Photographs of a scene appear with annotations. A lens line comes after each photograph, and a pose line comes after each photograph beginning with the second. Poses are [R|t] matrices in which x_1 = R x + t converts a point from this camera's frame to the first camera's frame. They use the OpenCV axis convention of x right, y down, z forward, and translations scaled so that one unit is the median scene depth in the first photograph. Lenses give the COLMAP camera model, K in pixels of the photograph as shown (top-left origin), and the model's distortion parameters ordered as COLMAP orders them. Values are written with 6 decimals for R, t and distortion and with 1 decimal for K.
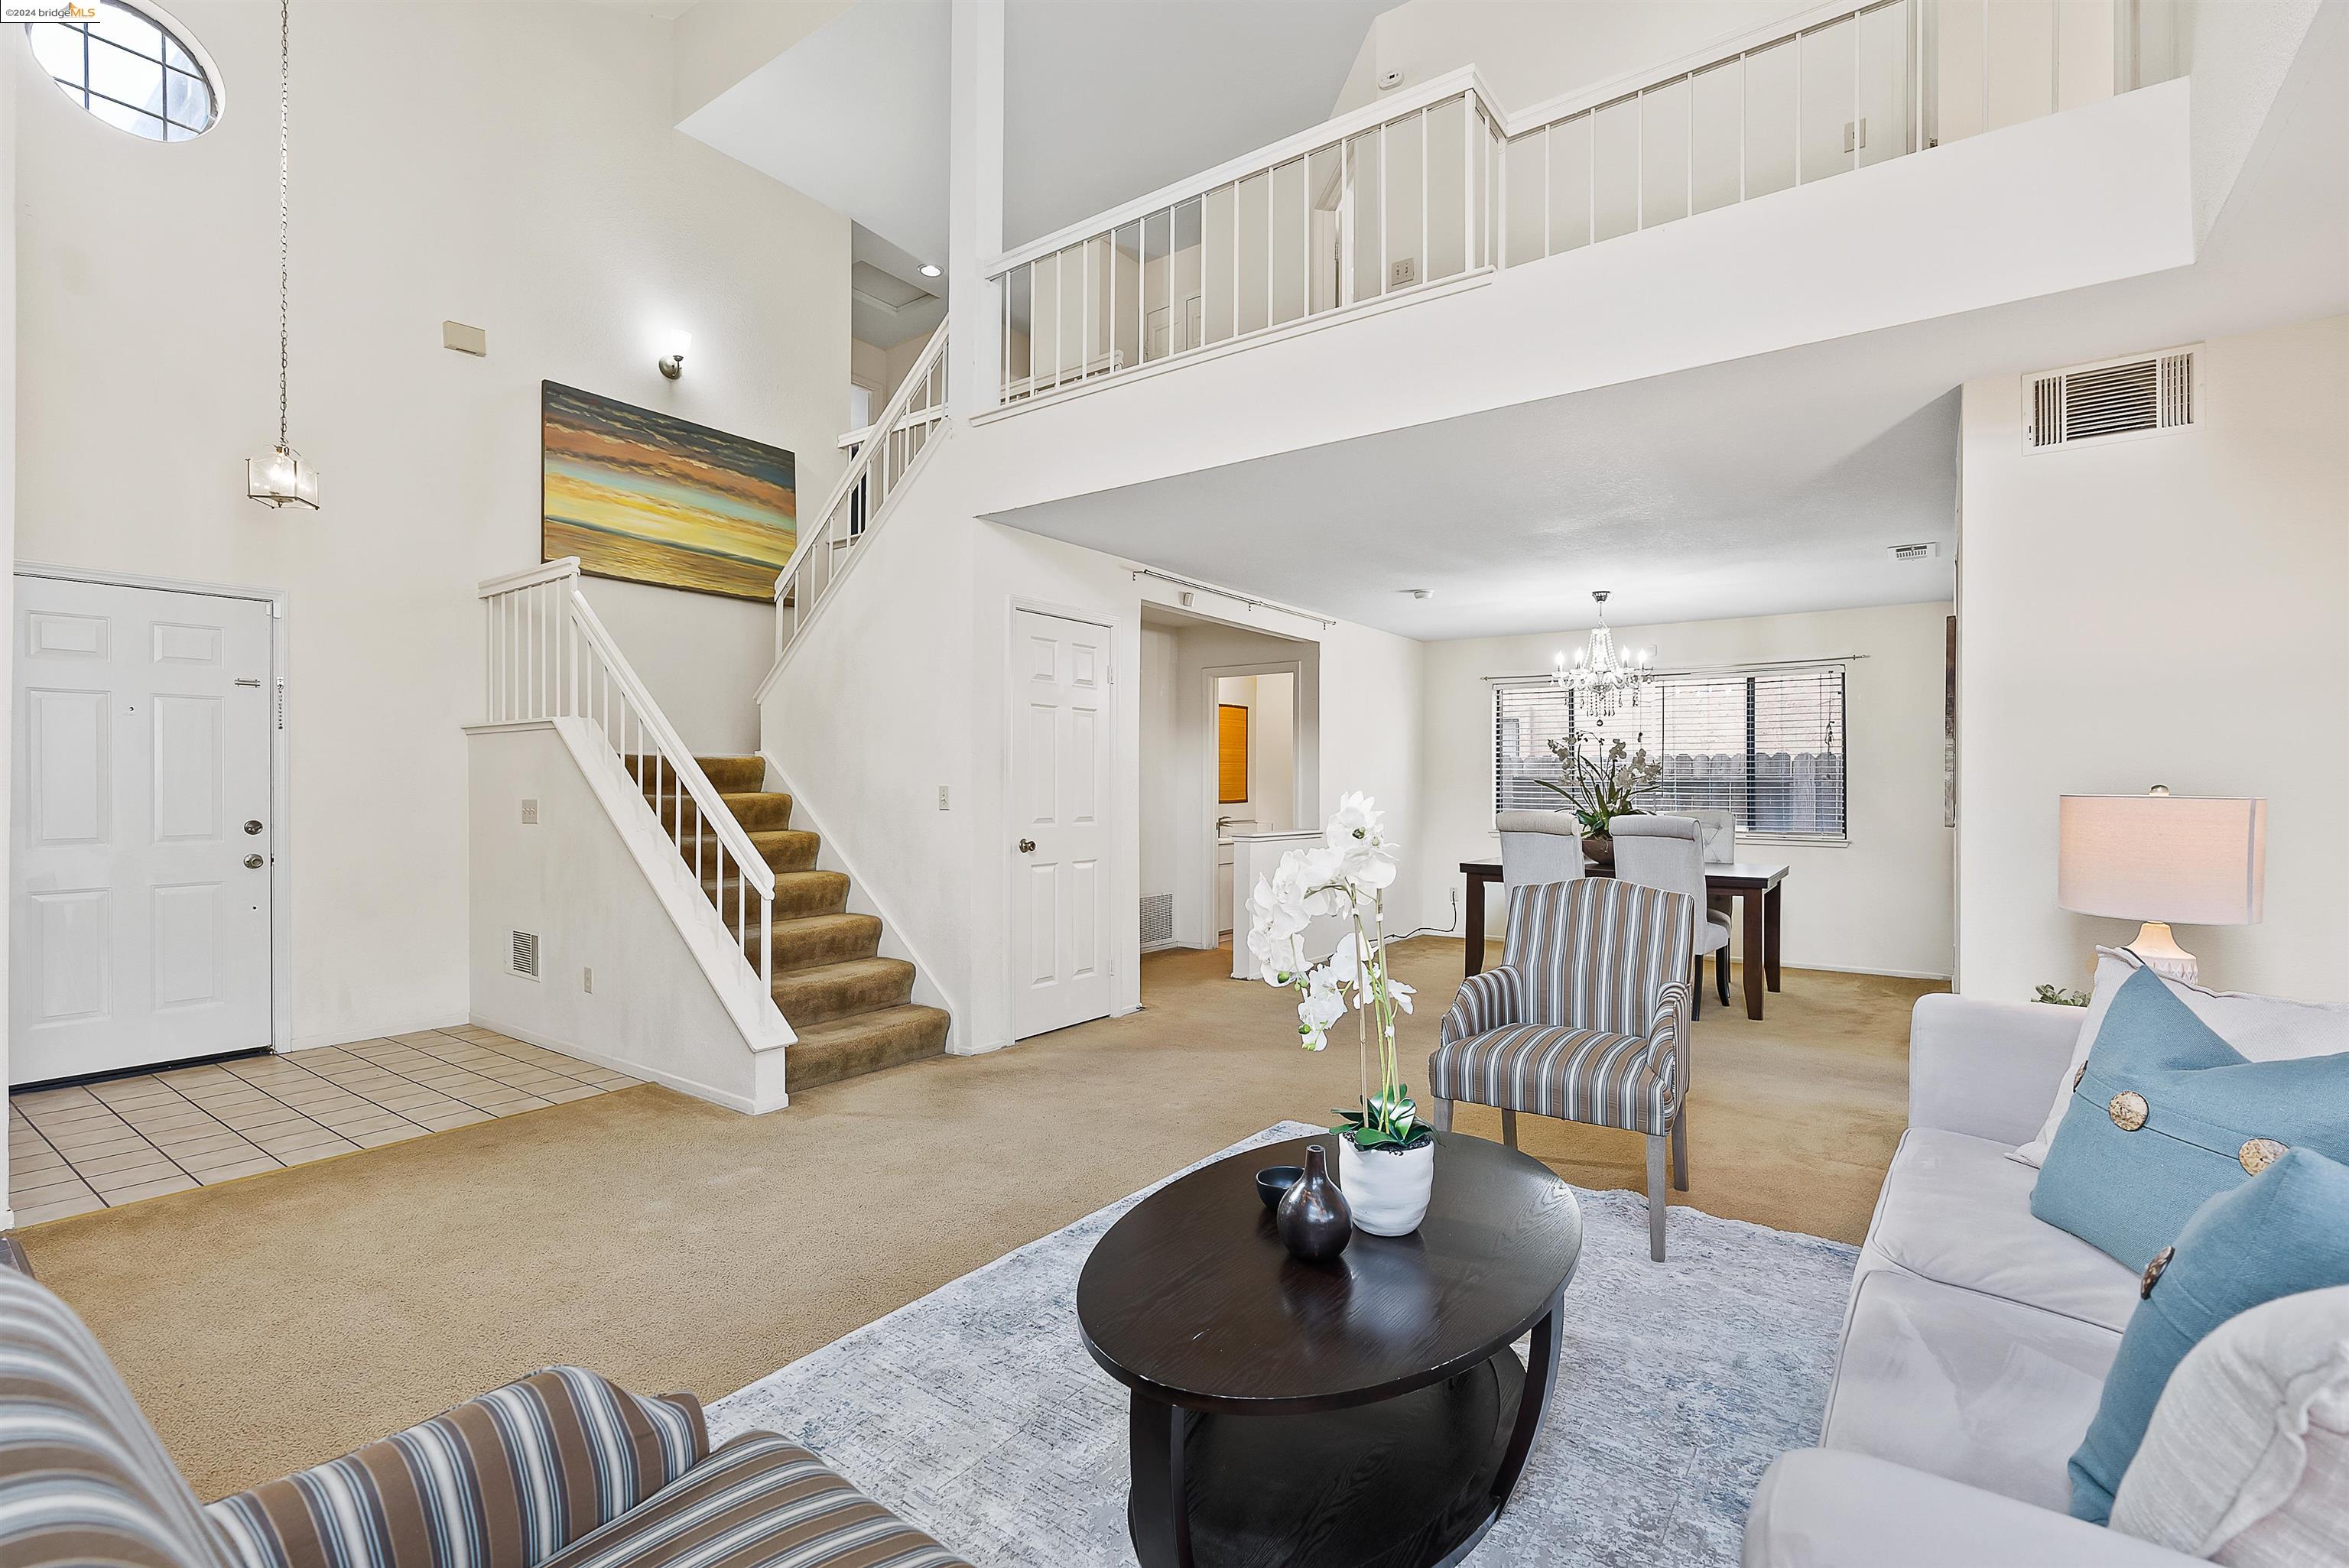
lens RADIAL K [[1067.3, 0, 1171.9], [0, 1067.3, 786.8], [0, 0, 1]] dist [-0.007924, 0.001096]
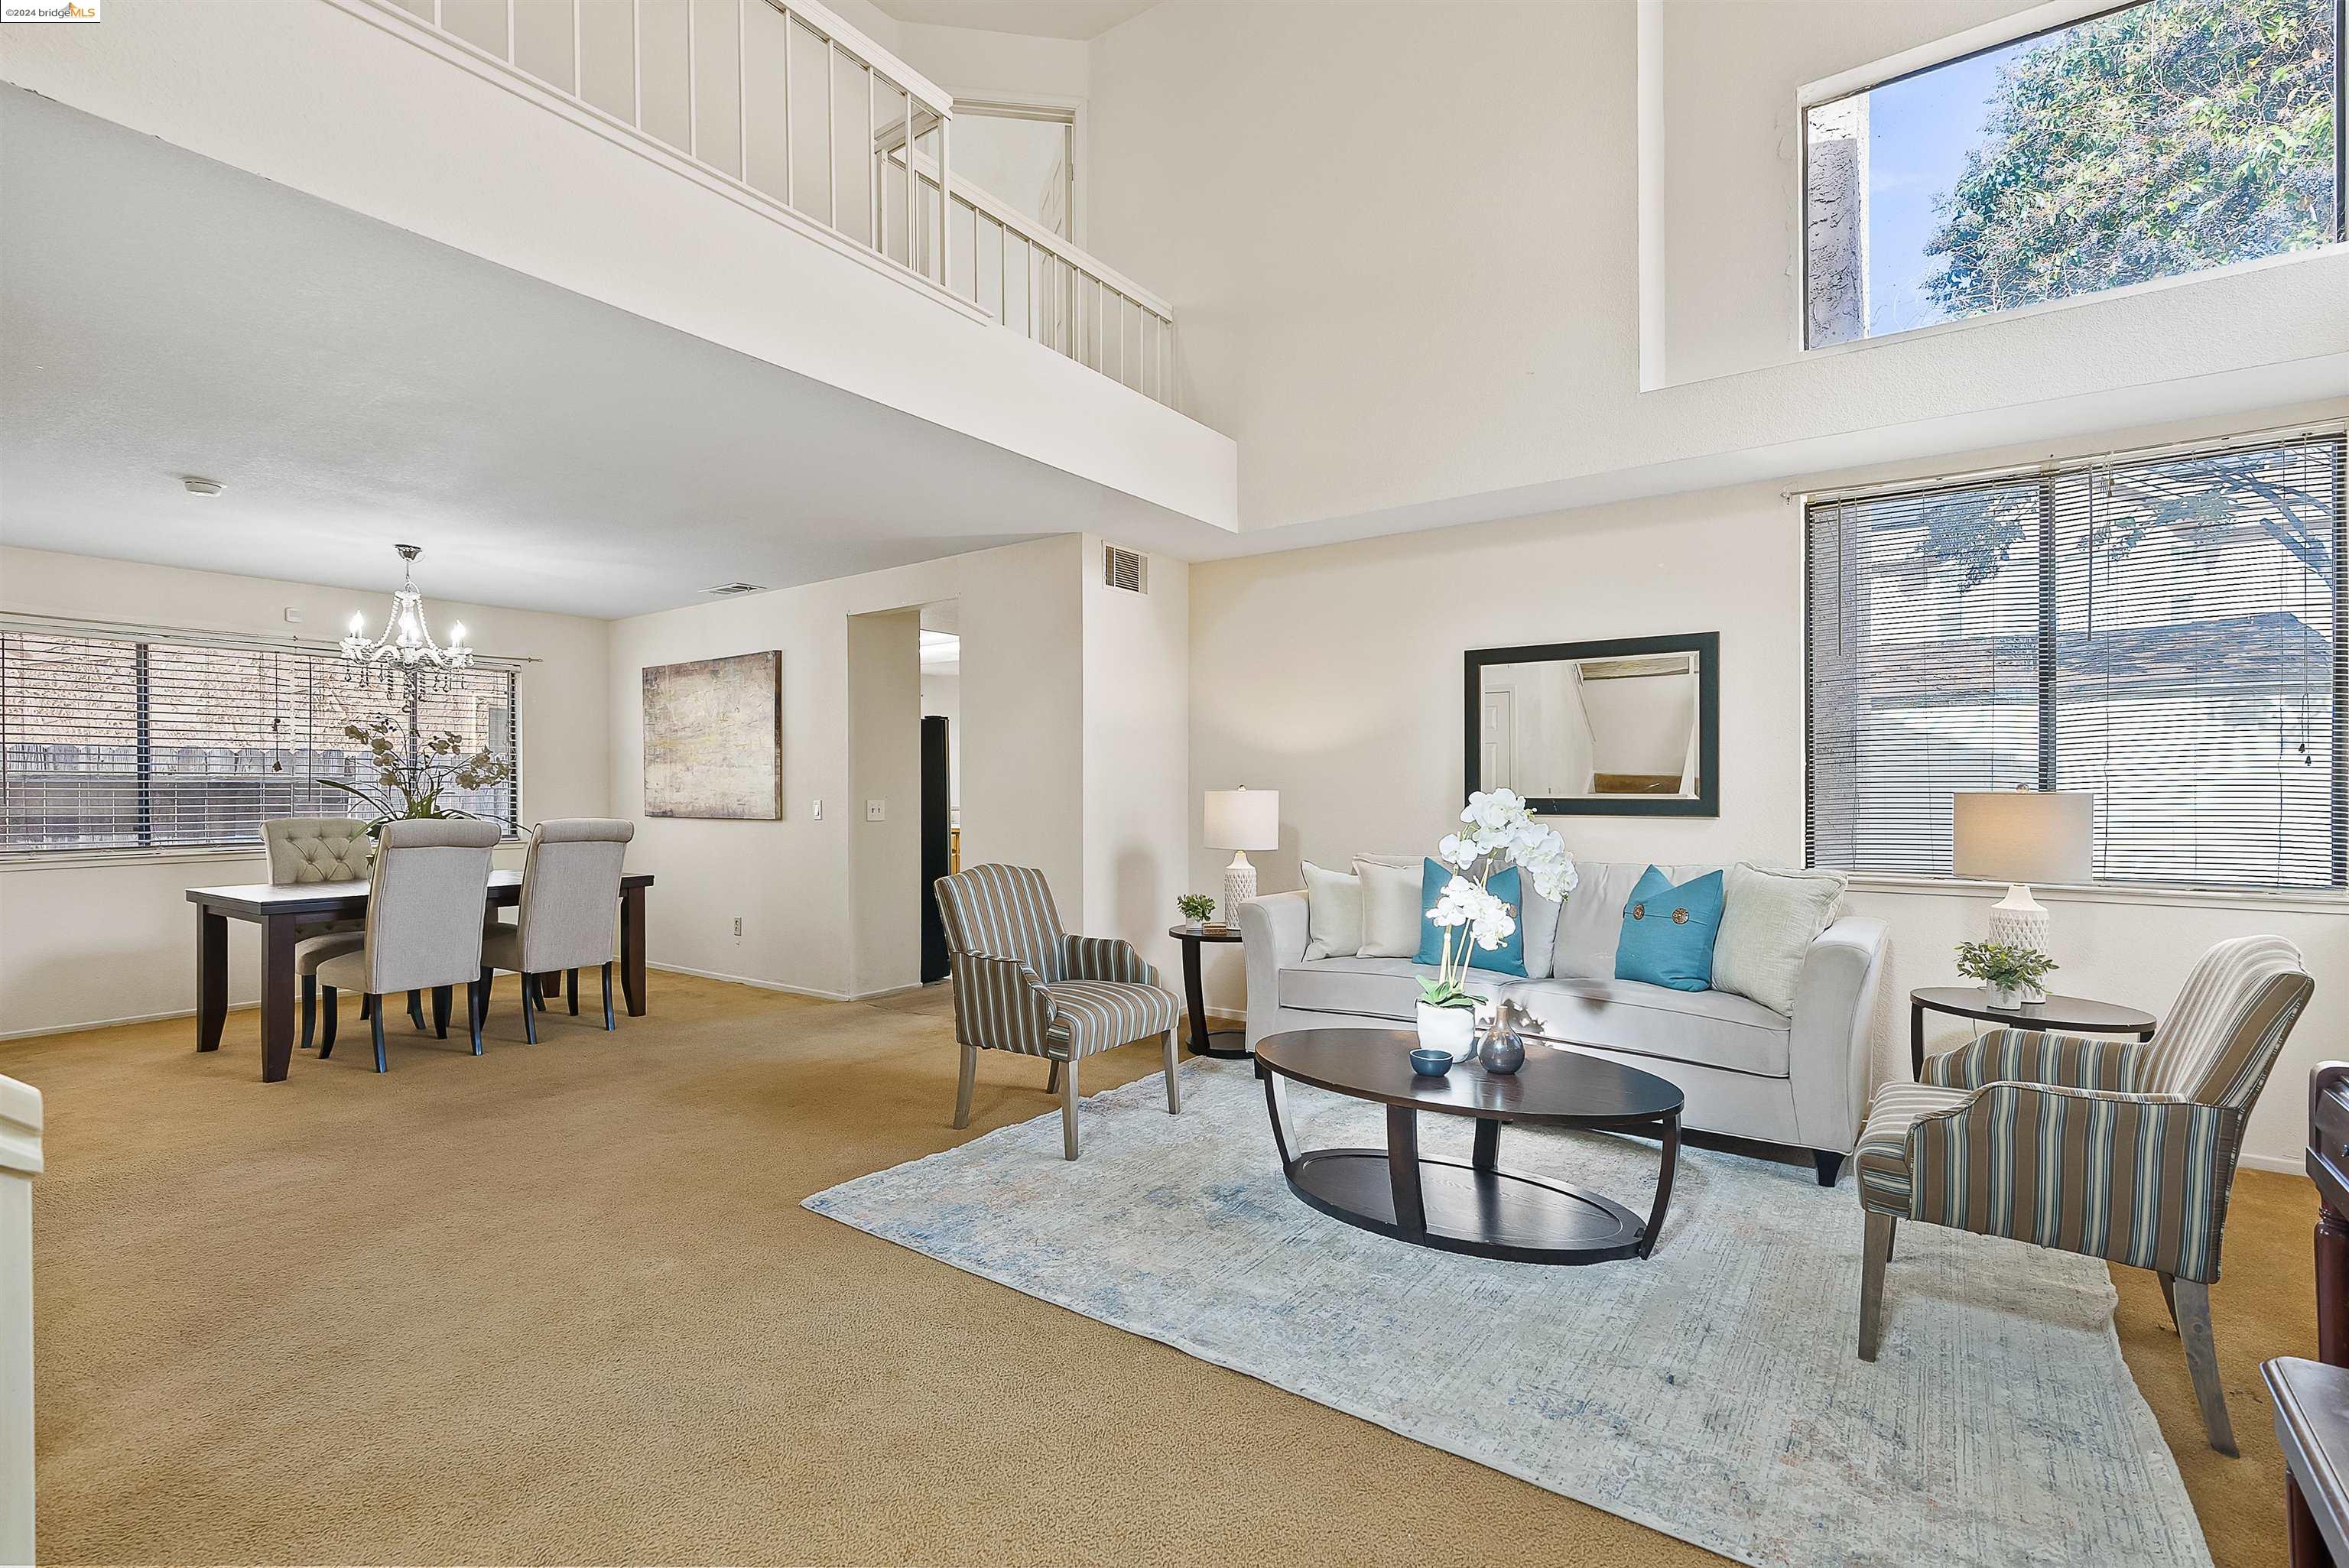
lens RADIAL K [[1067.3, 0, 1185.6], [0, 1067.3, 791.4], [0, 0, 1]] dist [-0.007924, 0.001096]
pose [[-0.022782, -0.006242, 0.999721, -0.420855], [0.002309, 0.999978, 0.006296, -0.000998], [-0.999738, 0.002452, -0.022767, 0.430596]]
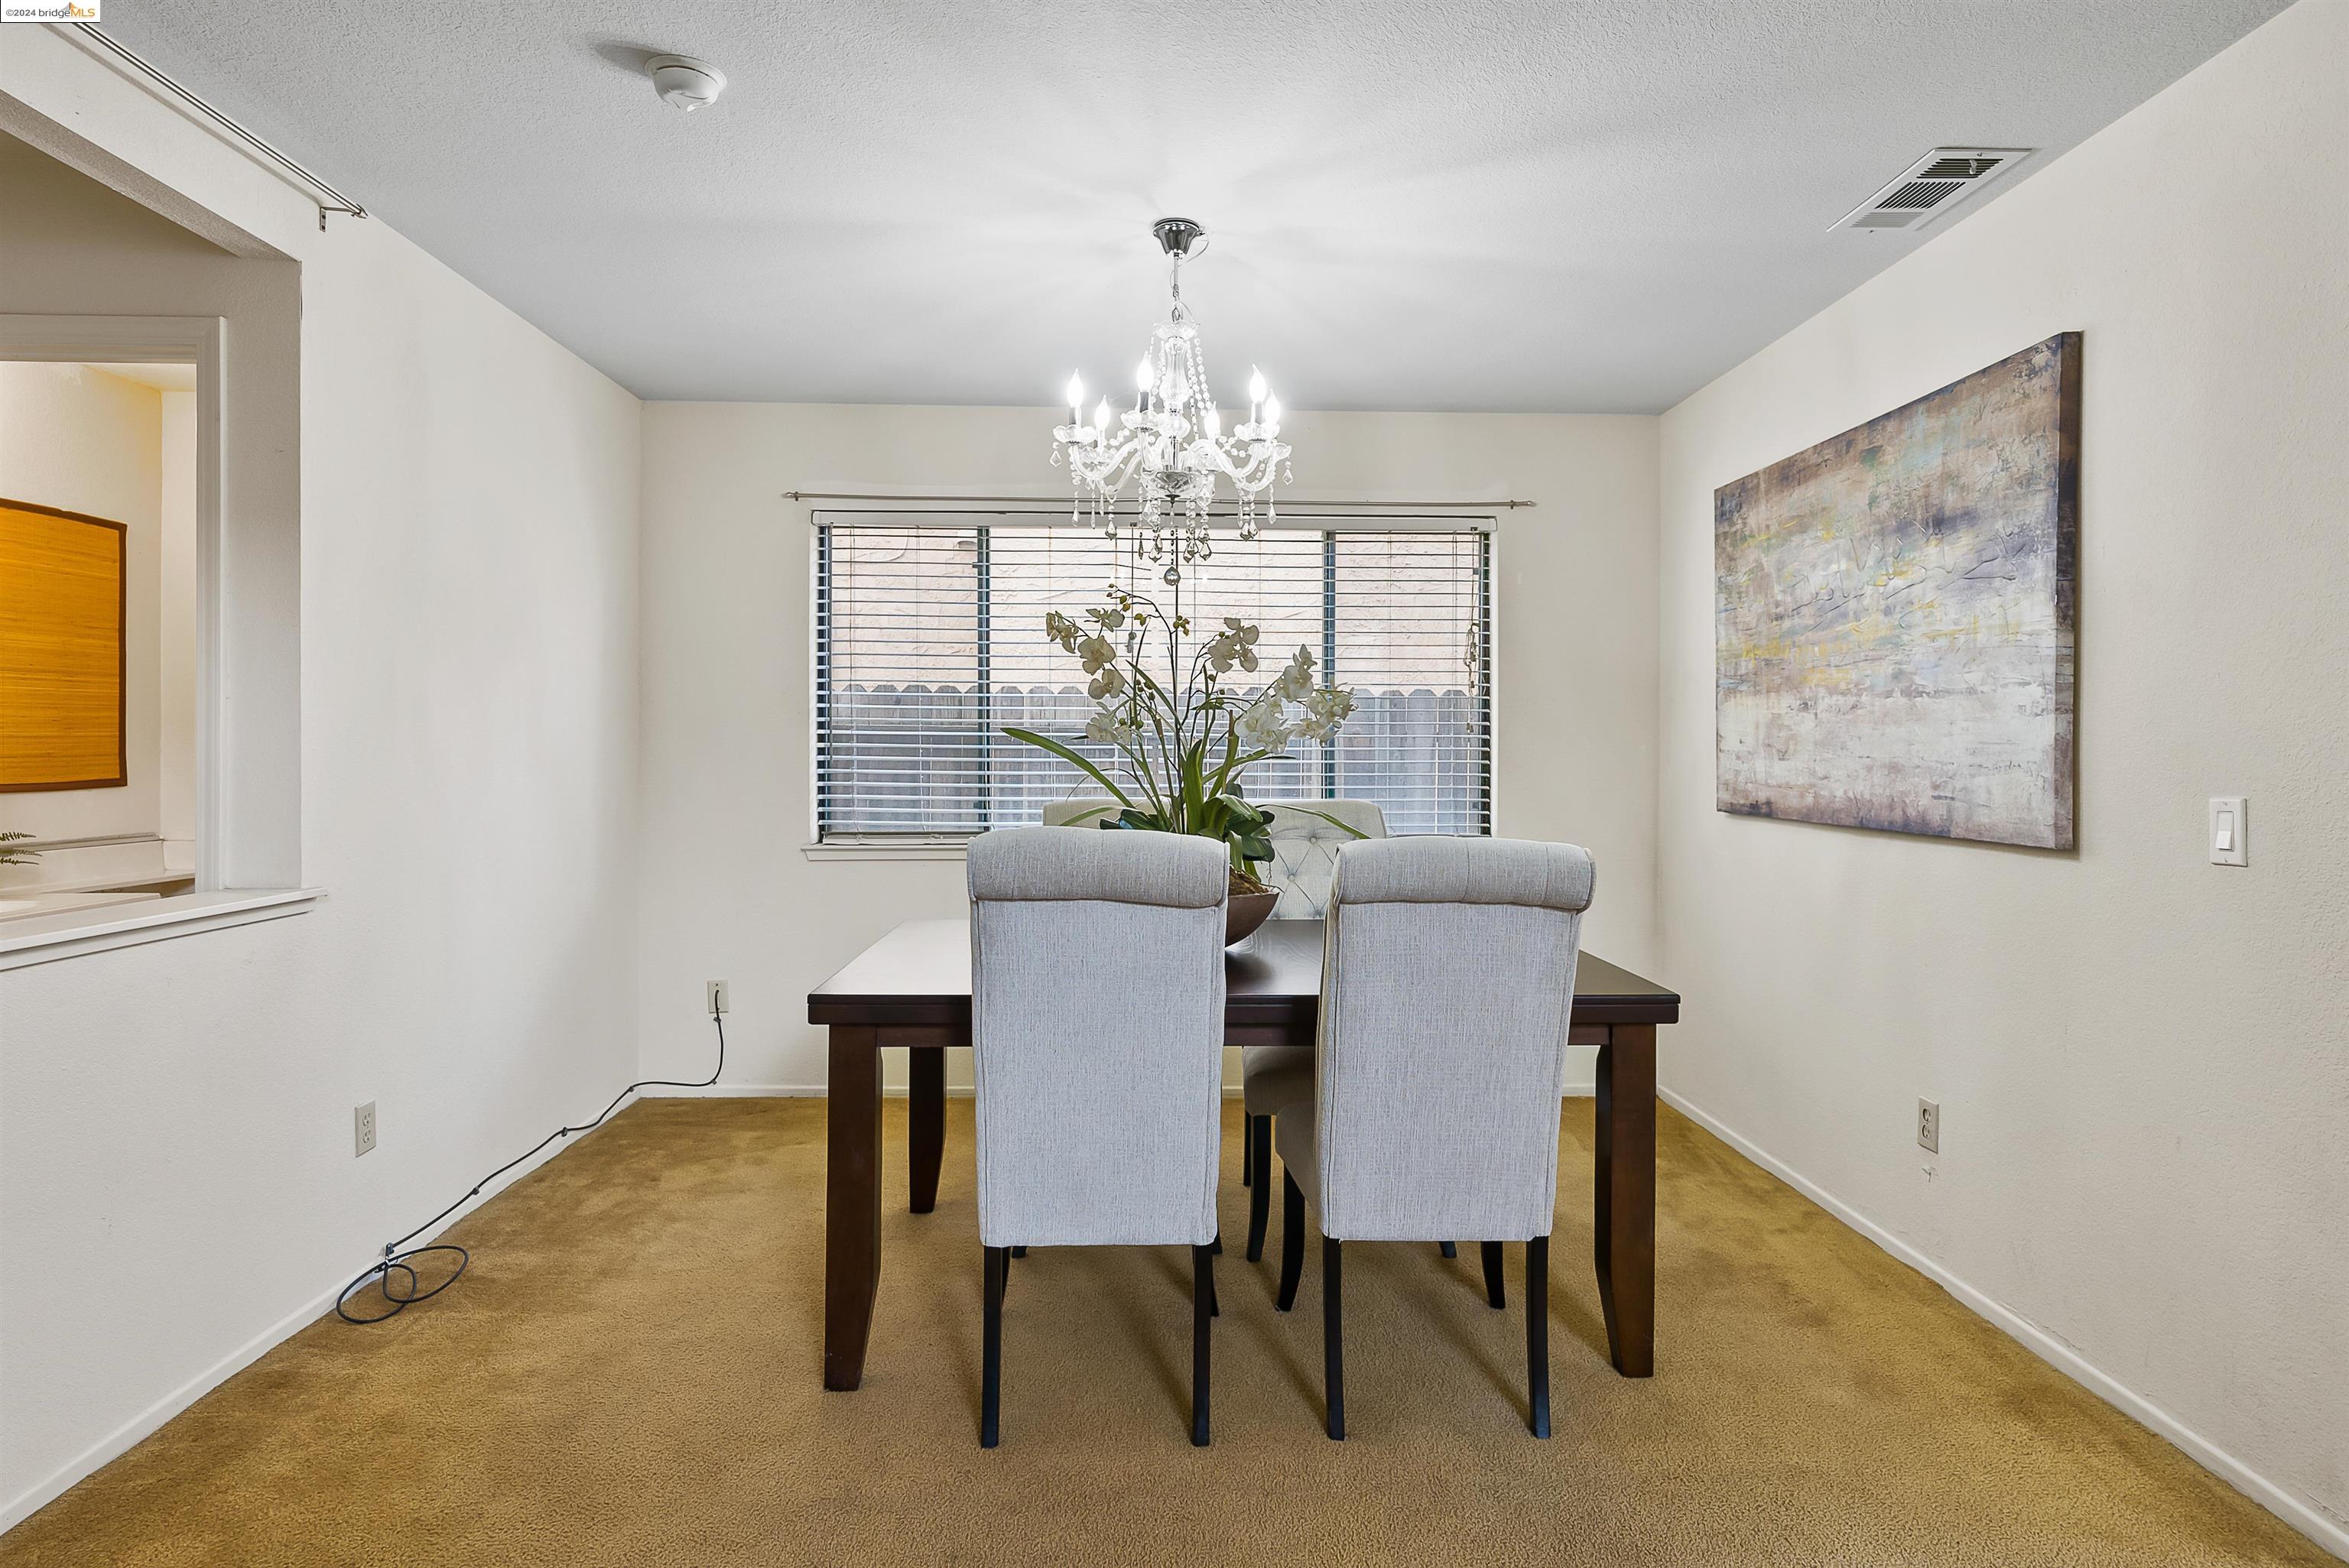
lens RADIAL K [[1273.6, 0, 1193.3], [0, 1273.6, 752.4], [0, 0, 1]] dist [-0.002125, 0.002067]
pose [[0.783695, -0.001904, 0.621143, 0.130275], [-0.002842, 0.999974, 0.006652, -0.000915], [-0.621140, -0.006979, 0.783669, 0.647982]]
